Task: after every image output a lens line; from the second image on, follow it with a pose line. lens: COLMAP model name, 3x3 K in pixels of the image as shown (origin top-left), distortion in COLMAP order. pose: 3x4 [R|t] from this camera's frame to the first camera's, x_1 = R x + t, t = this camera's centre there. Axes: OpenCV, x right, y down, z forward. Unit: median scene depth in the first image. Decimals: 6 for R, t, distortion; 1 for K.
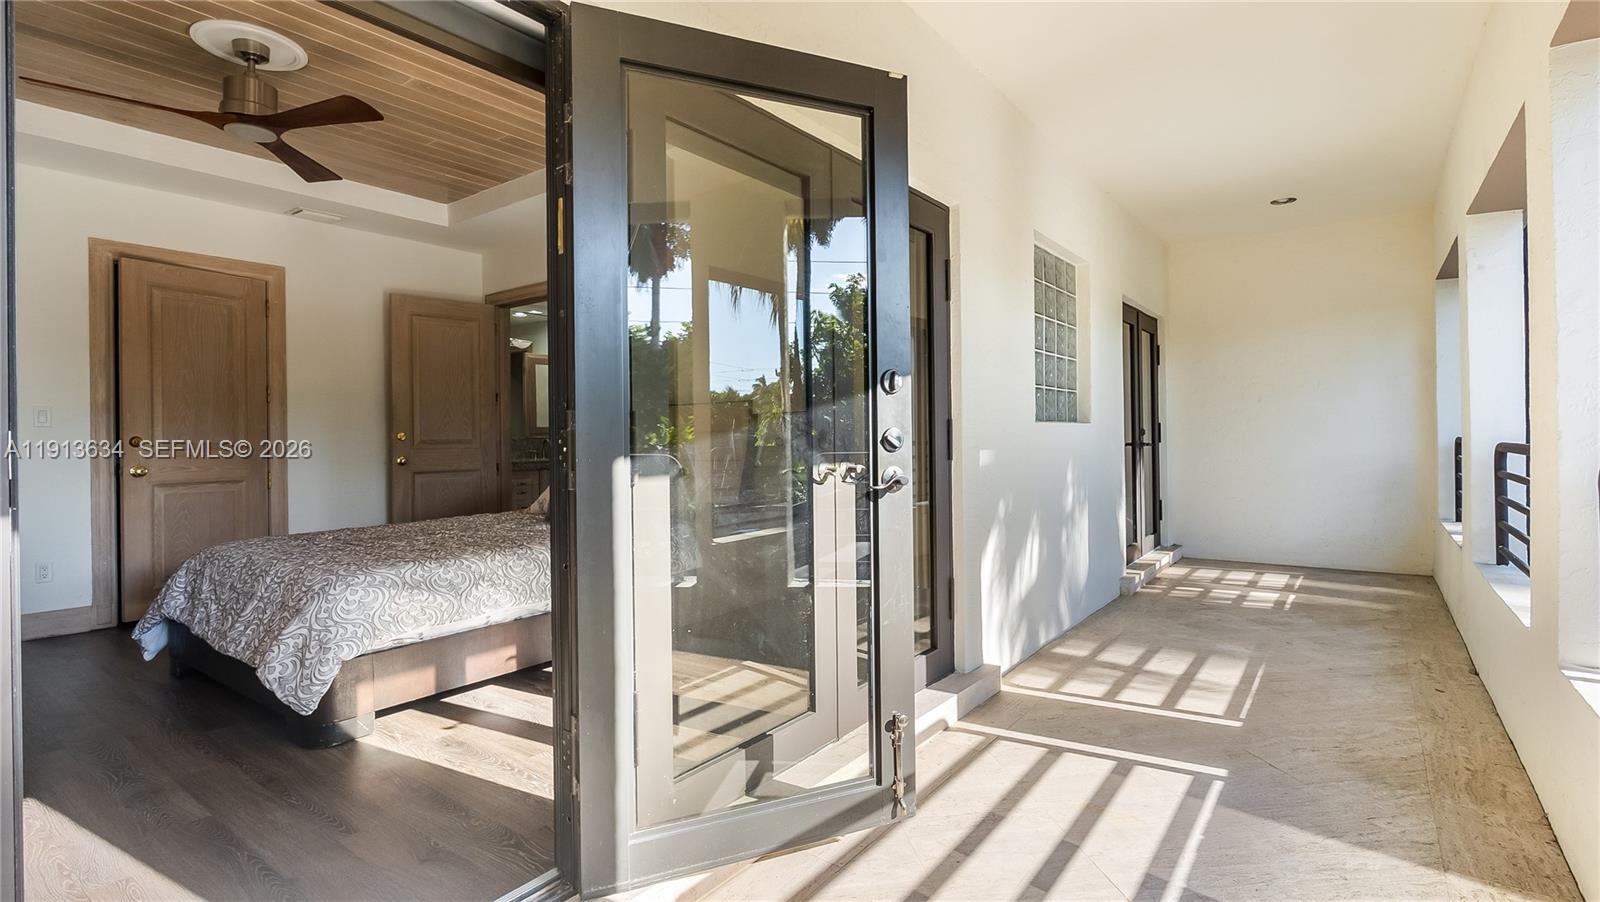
lens RADIAL K [[755.1, 0, 799.9], [0, 755.1, 441.4], [0, 0, 1]] dist [0.006378, -0.001650]
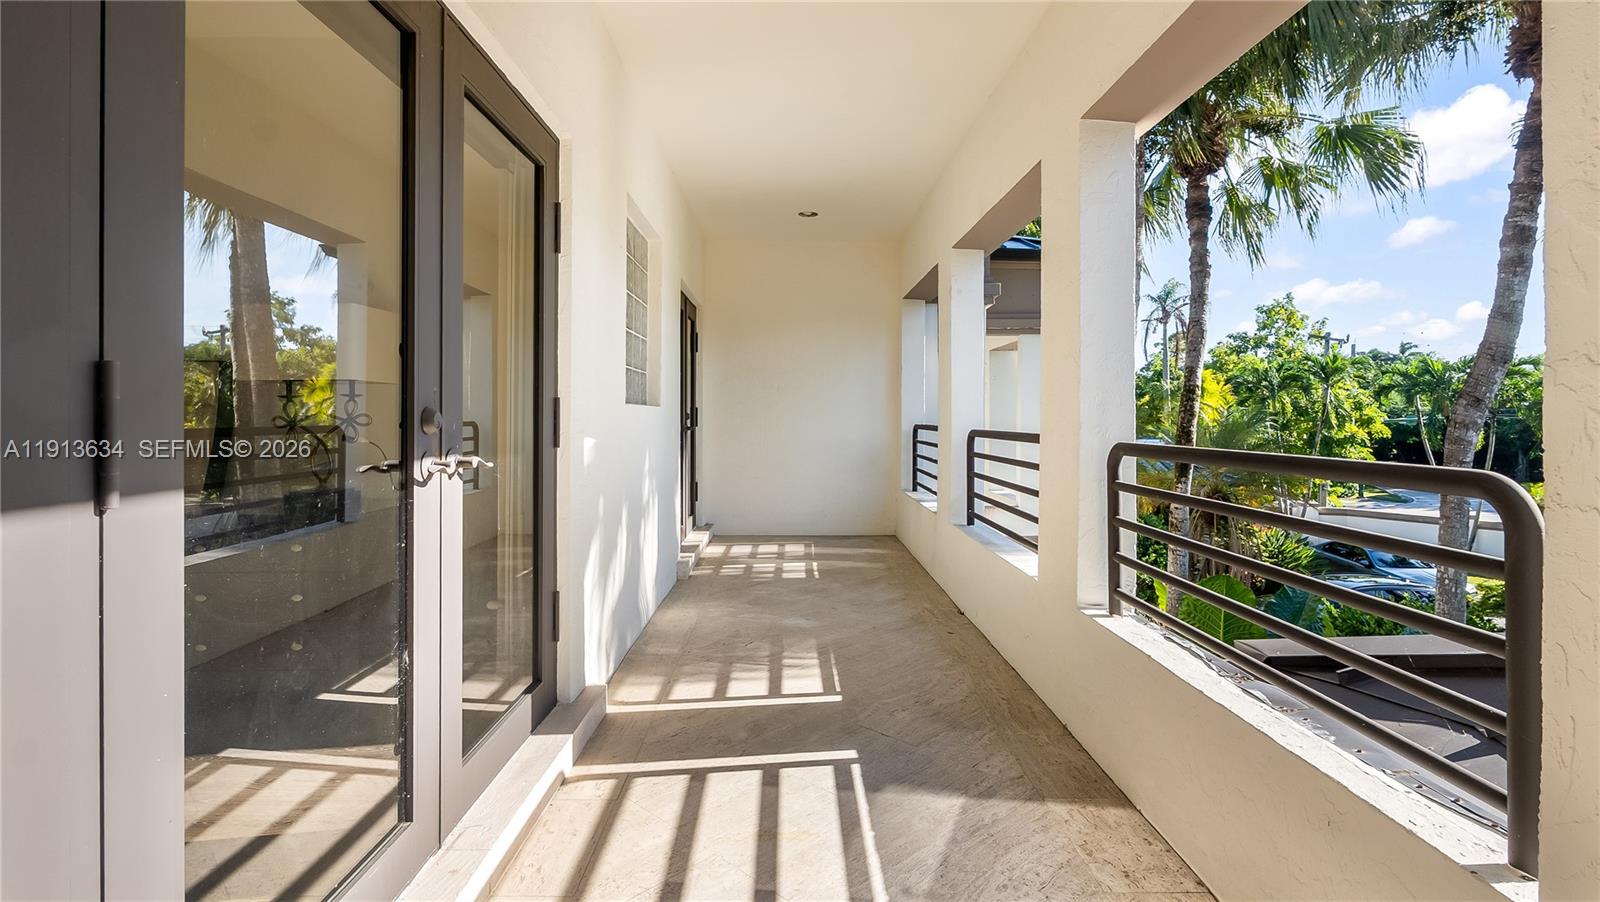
lens RADIAL K [[755.1, 0, 801.2], [0, 755.1, 426.4], [0, 0, 1]] dist [0.006378, -0.001650]
pose [[0.791270, 0.007957, 0.611415, -0.097825], [-0.010027, 0.999950, -0.000036, -0.001390], [-0.611385, -0.006102, 0.791310, 0.195985]]
